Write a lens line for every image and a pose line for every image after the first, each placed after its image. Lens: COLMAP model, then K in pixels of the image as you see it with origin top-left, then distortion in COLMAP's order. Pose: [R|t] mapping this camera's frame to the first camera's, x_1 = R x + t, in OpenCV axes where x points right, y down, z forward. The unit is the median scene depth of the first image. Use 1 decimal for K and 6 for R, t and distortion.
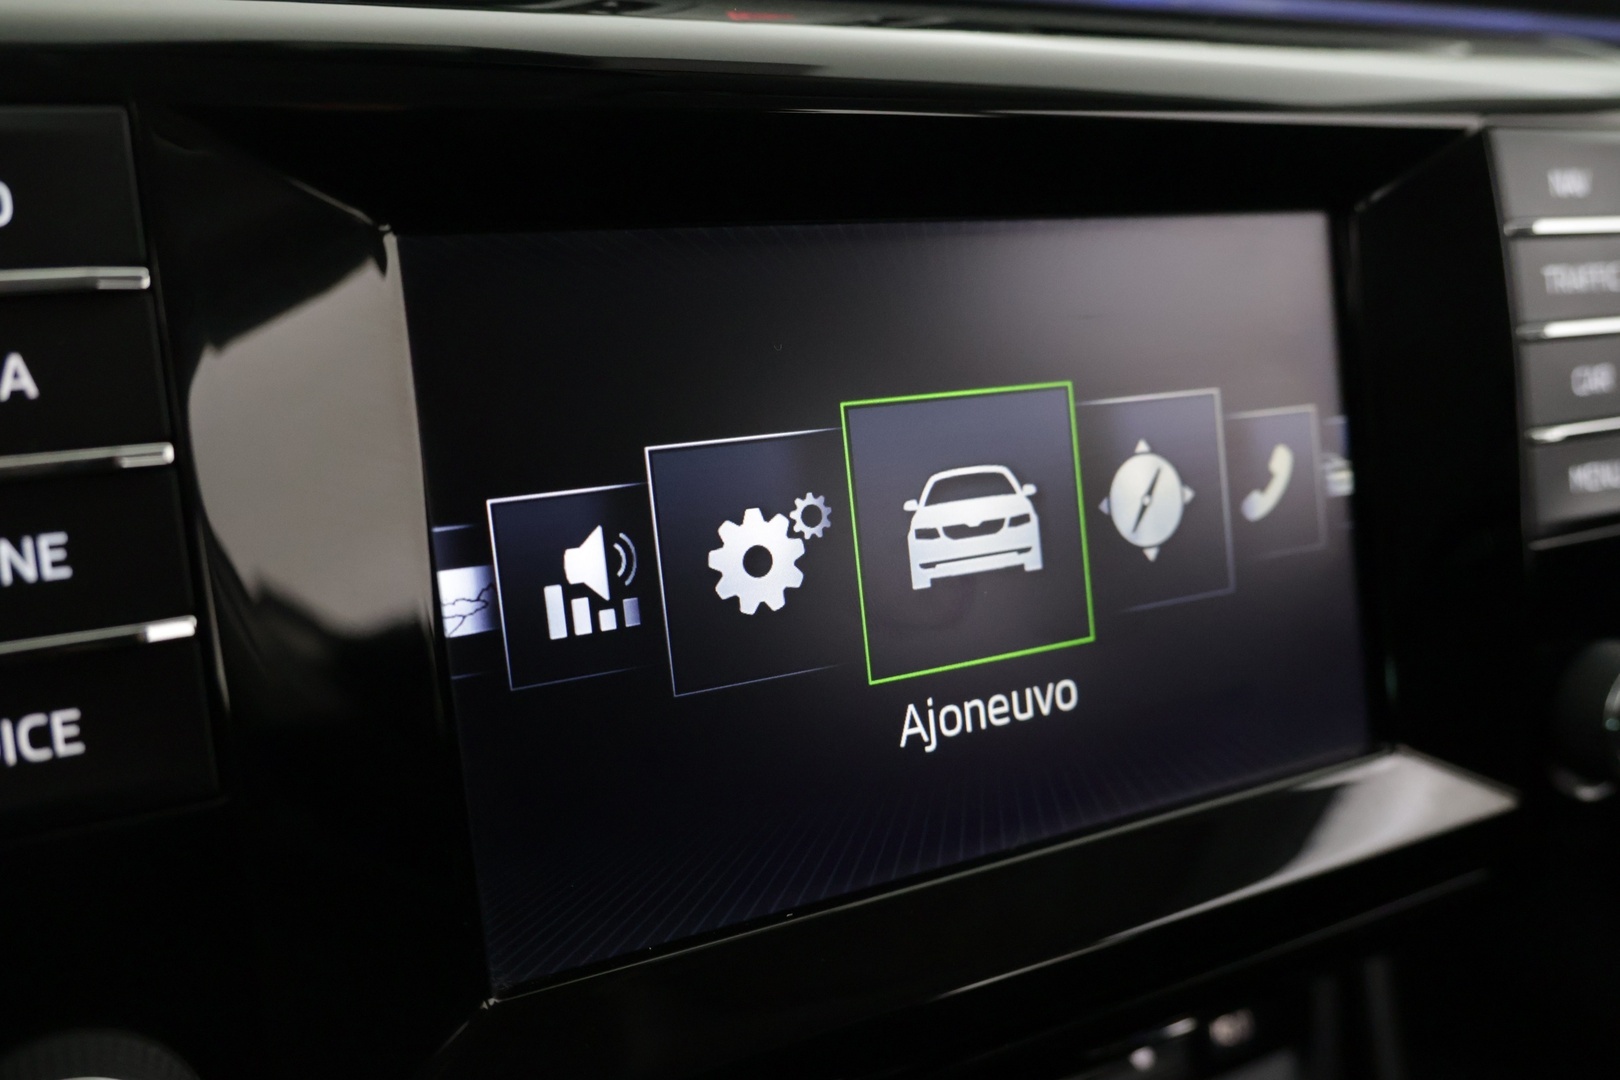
lens RADIAL K [[1364.6, 0, 821.4], [0, 1364.6, 541.4], [0, 0, 1]] dist [-0.037973, 0.035102]
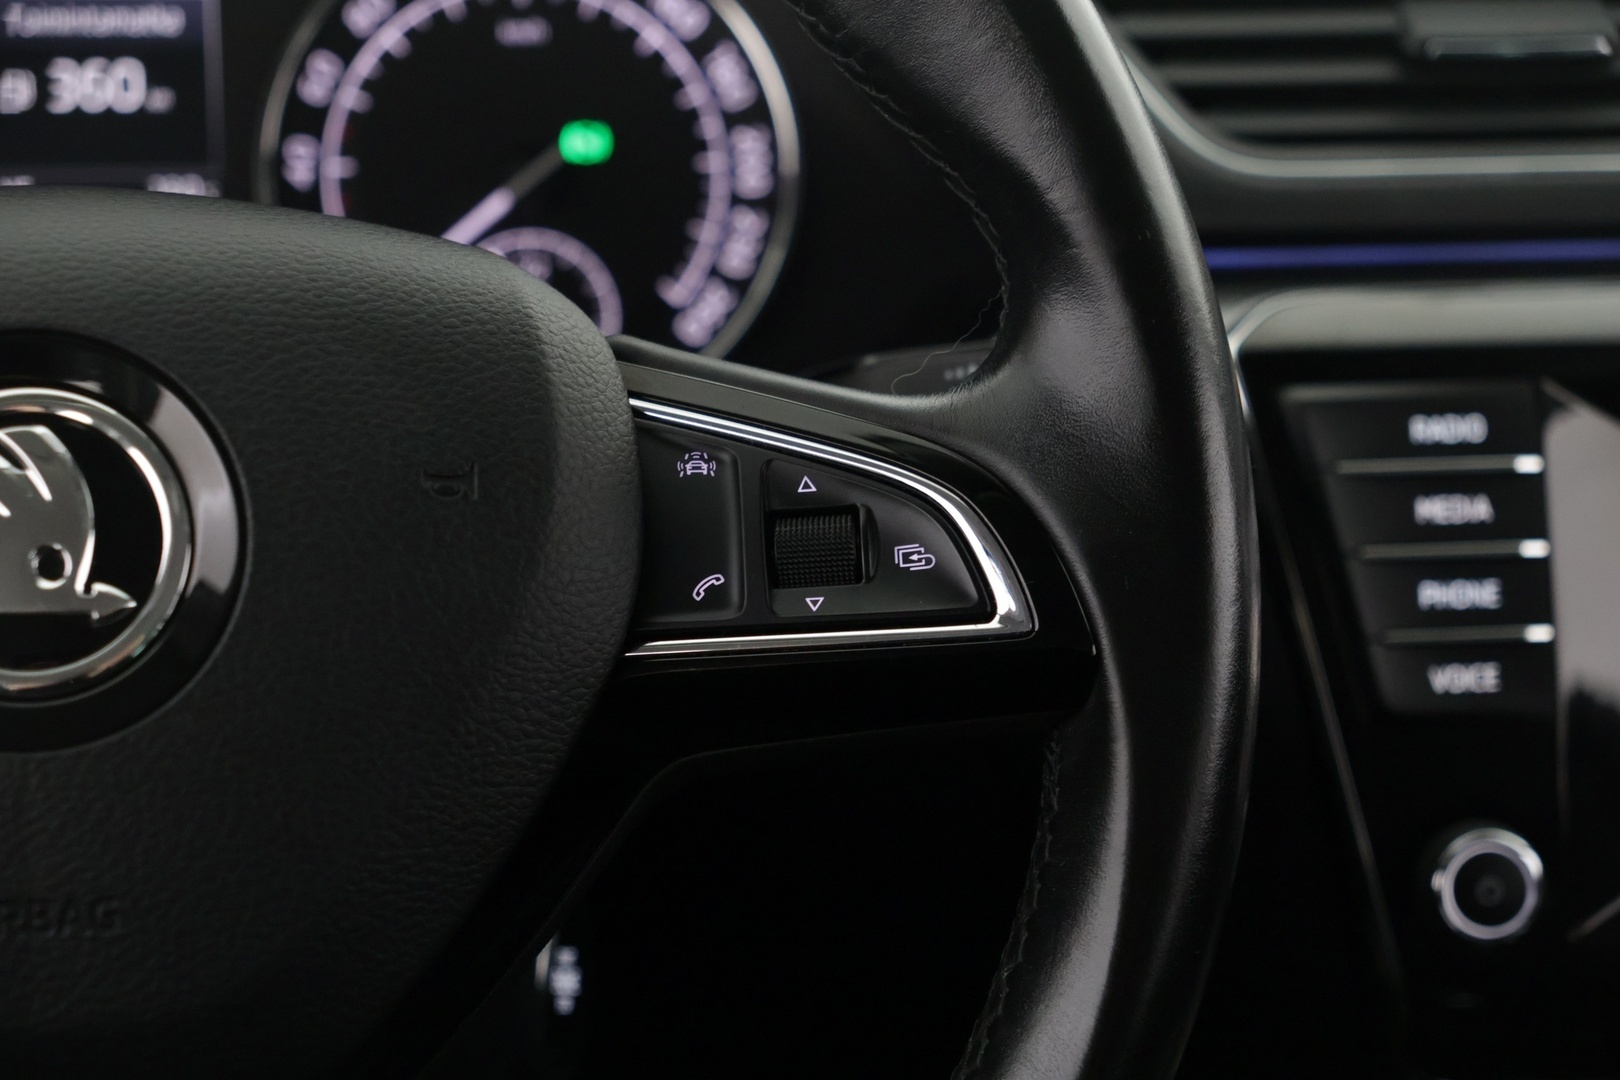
lens RADIAL K [[3729.6, 0, 799.7], [0, 3729.6, 530.9], [0, 0, 1]] dist [0.080489, 0.000000]
pose [[0.941321, 0.047532, -0.334148, 0.224674], [-0.082381, 0.992447, -0.090901, 0.330358], [0.327303, 0.113094, 0.938127, -3.000512]]
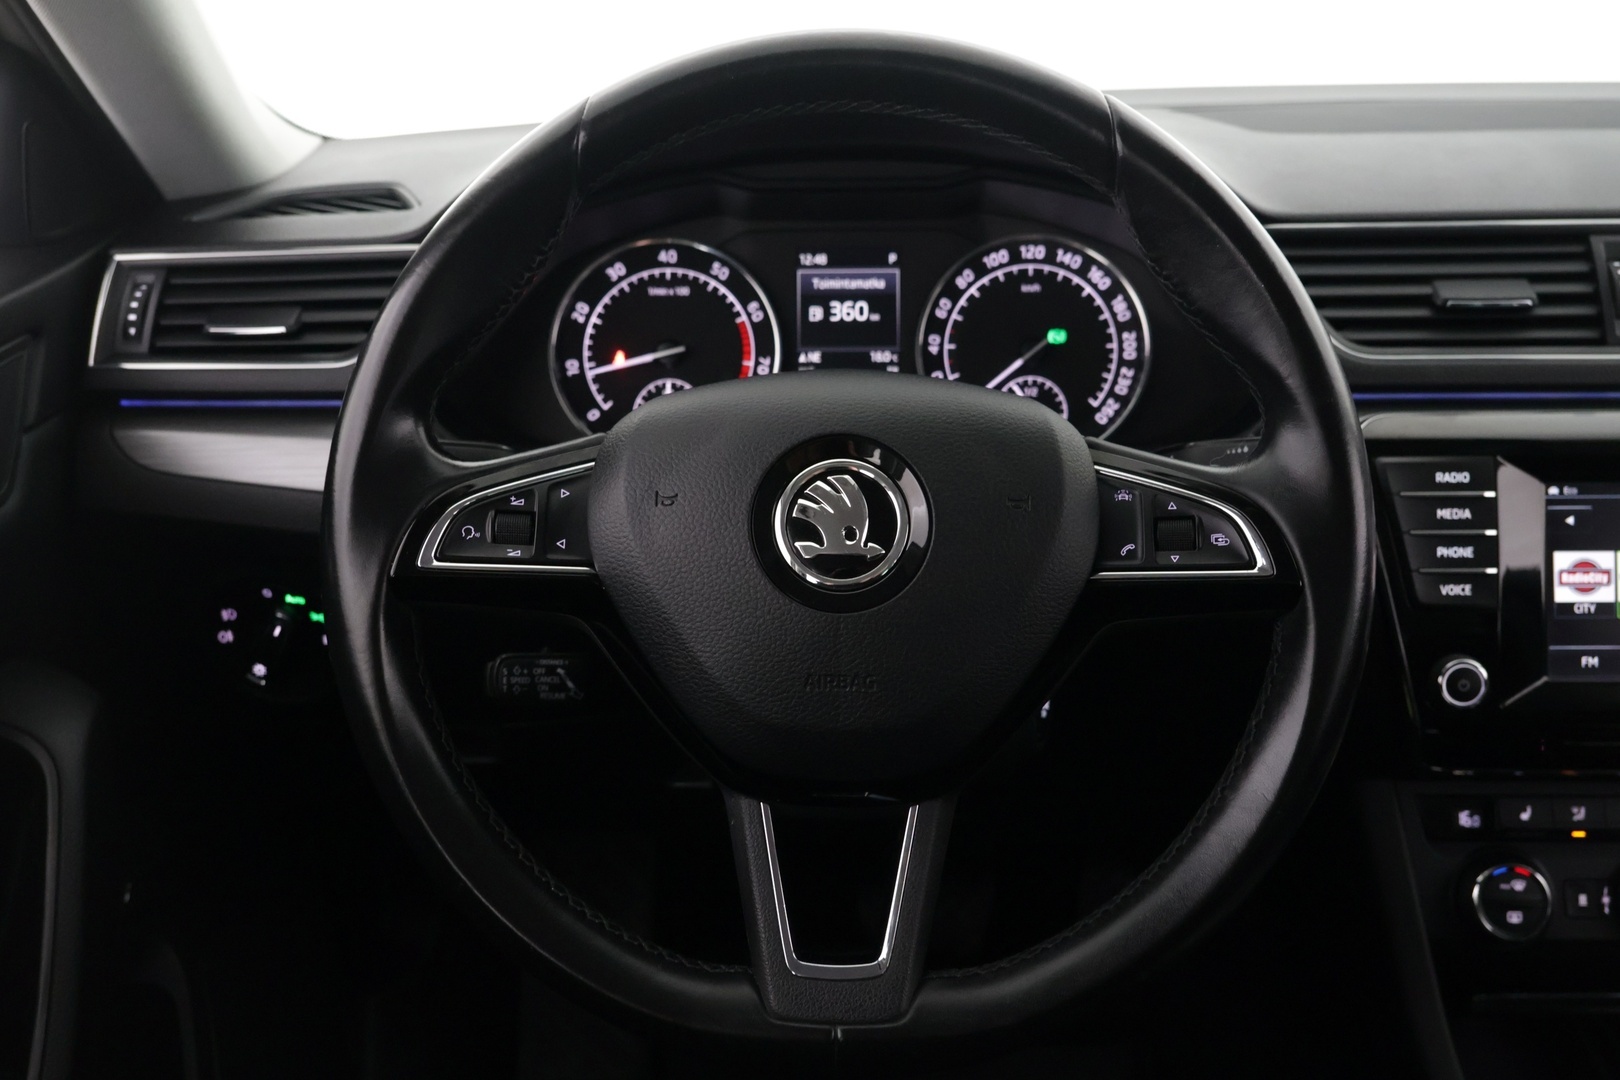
lens RADIAL K [[1603.6, 0, 805.3], [0, 1603.6, 531.6], [0, 0, 1]] dist [-0.013540, 0.000000]
pose [[0.866132, 0.091839, -0.491305, 0.096838], [-0.121901, 0.992105, -0.029448, 0.238741], [0.484722, 0.085396, 0.870489, -3.073448]]
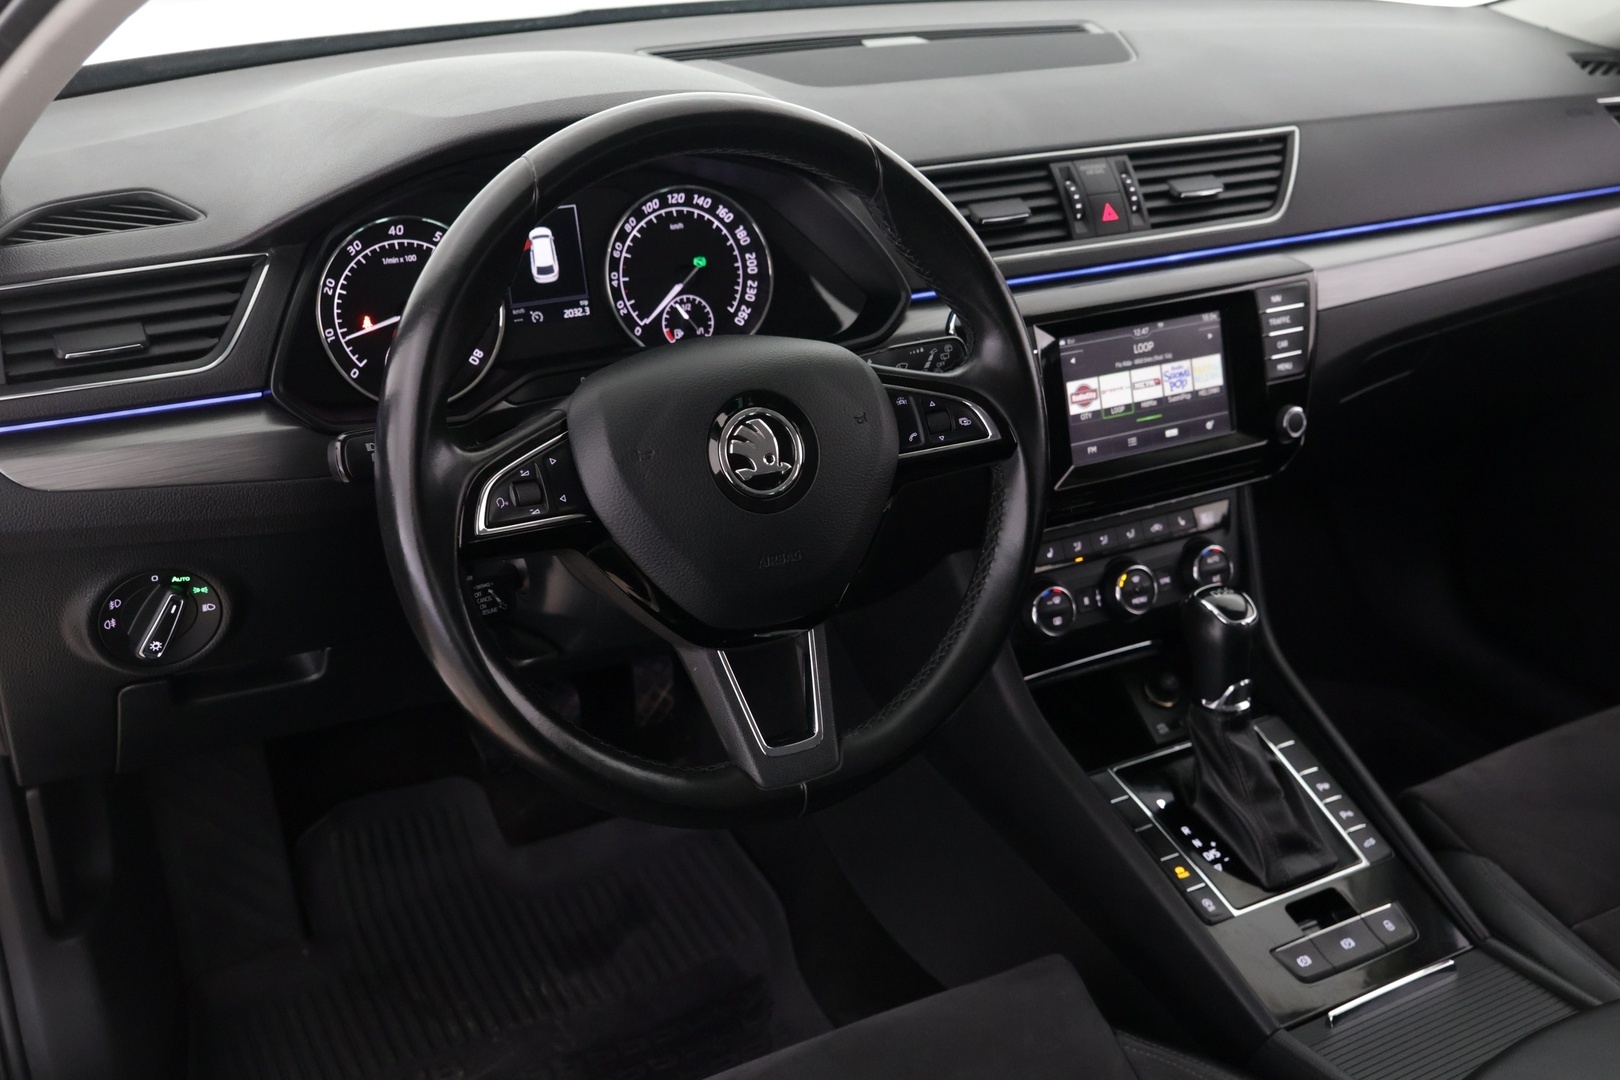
lens RADIAL K [[1729.3, 0, 801.8], [0, 1729.3, 526.1], [0, 0, 1]] dist [-0.011721, 0.000000]
pose [[0.999284, -0.033319, 0.017902, -1.201079], [0.031892, 0.996687, 0.074820, -0.002609], [-0.020336, -0.074196, 0.997036, -5.006757]]
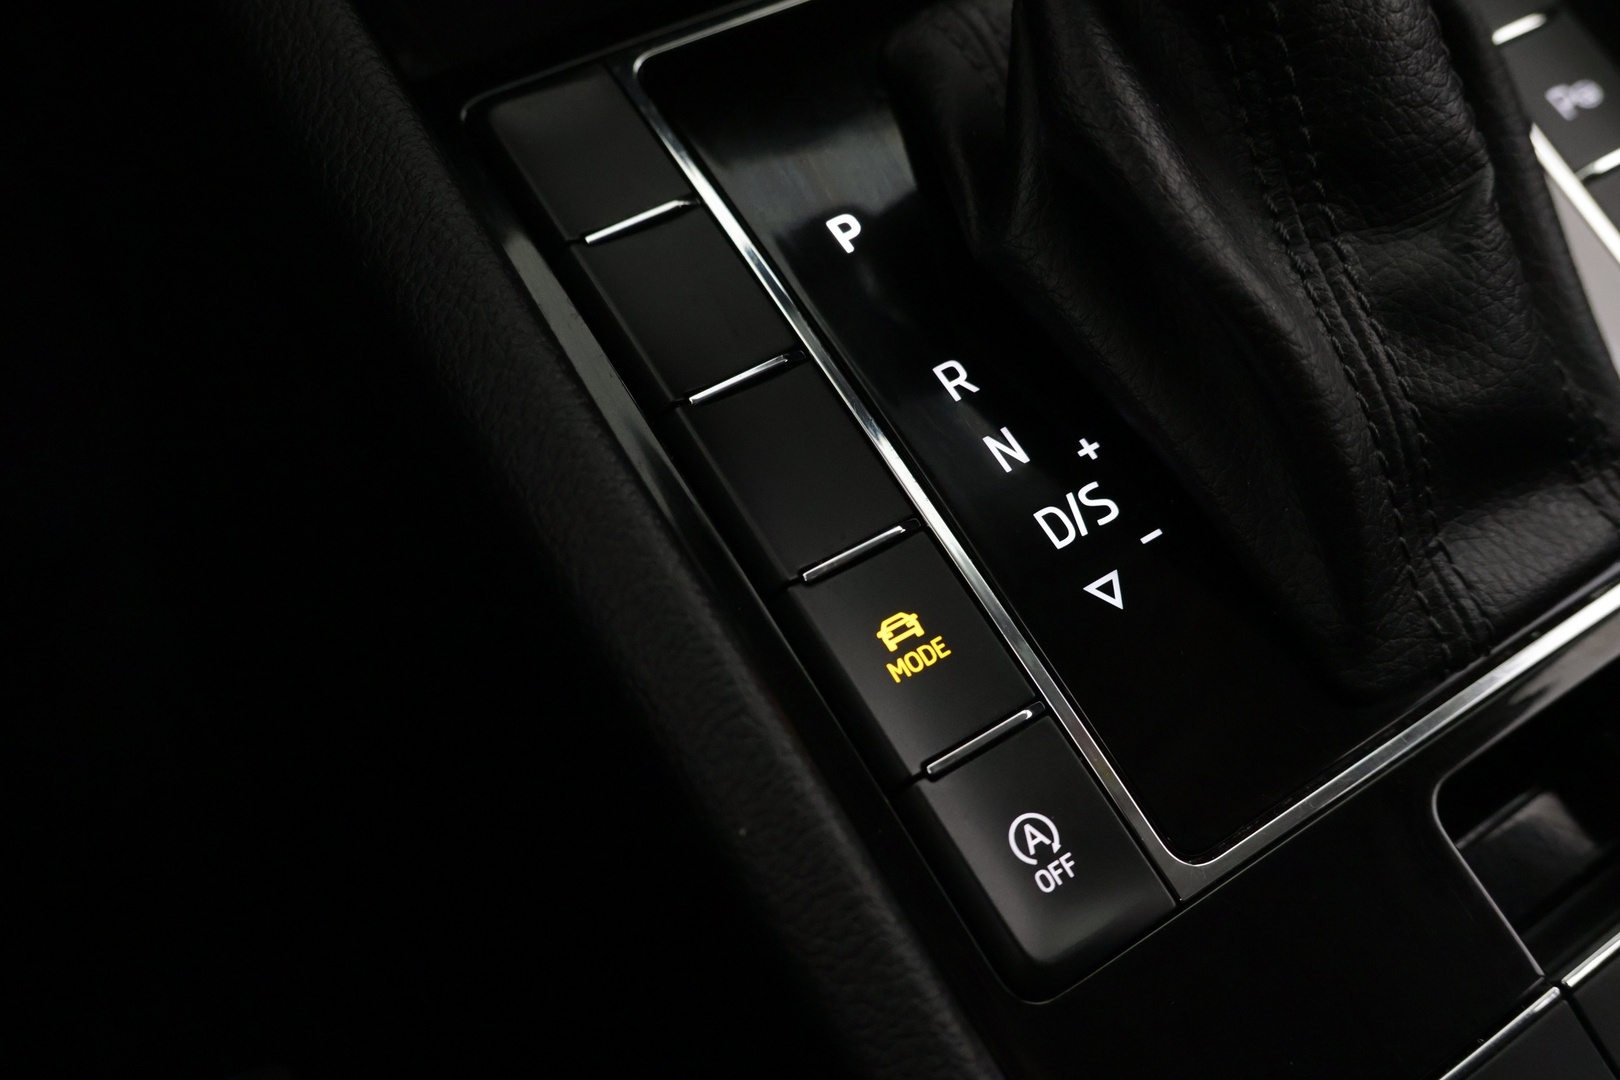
lens RADIAL K [[1364.6, 0, 804.5], [0, 1364.6, 543.7], [0, 0, 1]] dist [-0.037973, 0.035102]
pose [[0.995797, -0.087560, 0.026844, 0.016829], [0.058098, 0.830548, 0.553908, 1.070049], [-0.070796, -0.550021, 0.832145, -0.159953]]
